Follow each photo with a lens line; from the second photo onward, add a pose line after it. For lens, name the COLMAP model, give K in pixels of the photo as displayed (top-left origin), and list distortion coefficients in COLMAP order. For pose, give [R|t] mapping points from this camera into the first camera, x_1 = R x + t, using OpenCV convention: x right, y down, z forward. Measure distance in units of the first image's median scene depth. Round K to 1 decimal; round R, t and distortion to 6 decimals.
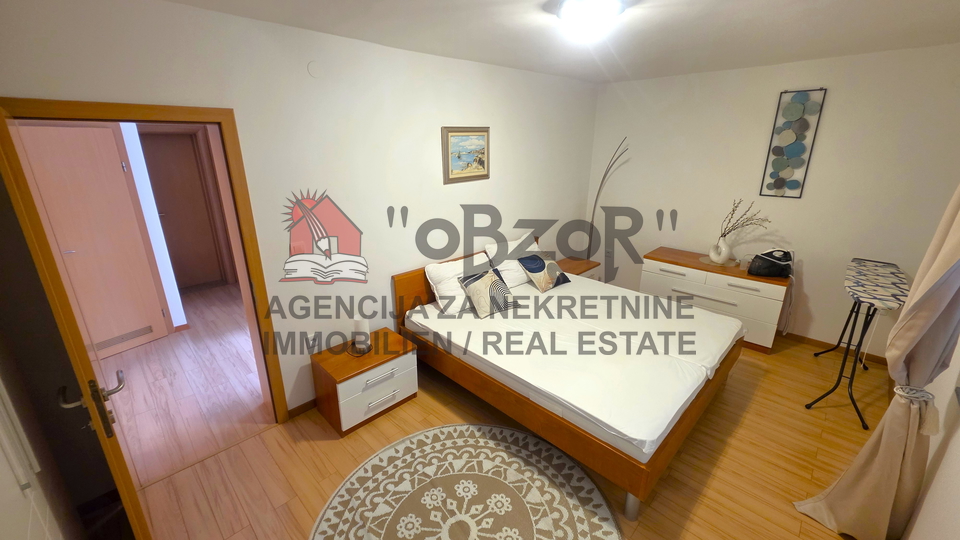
lens RADIAL K [[391.9, 0, 485.7], [0, 391.9, 262.8], [0, 0, 1]] dist [0.000966, 0.000097]
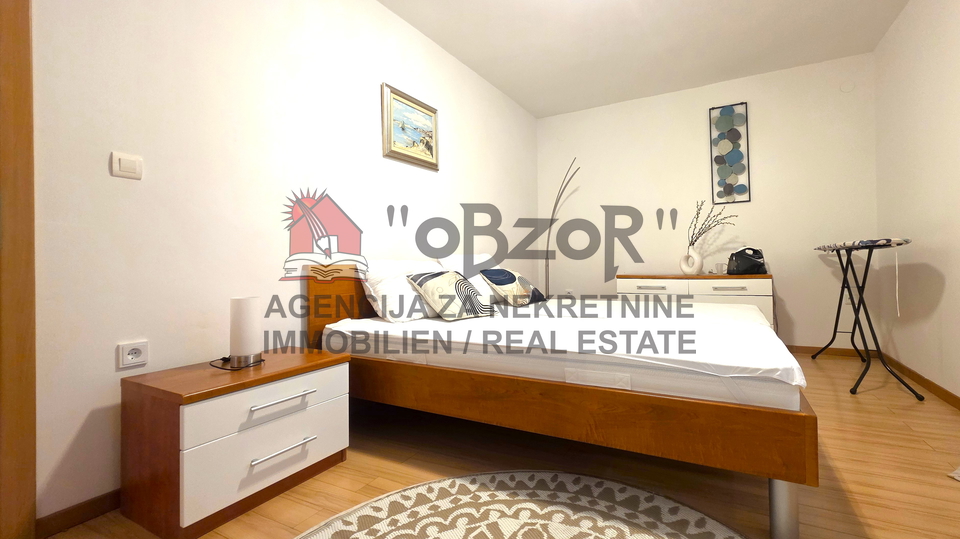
lens RADIAL K [[409.4, 0, 516.6], [0, 409.4, 259.7], [0, 0, 1]] dist [0.000119, 0.000084]
pose [[0.954492, -0.022242, 0.297405, -0.109563], [0.116024, 0.946351, -0.301593, 0.272724], [-0.274742, 0.322374, 0.905865, 0.308410]]
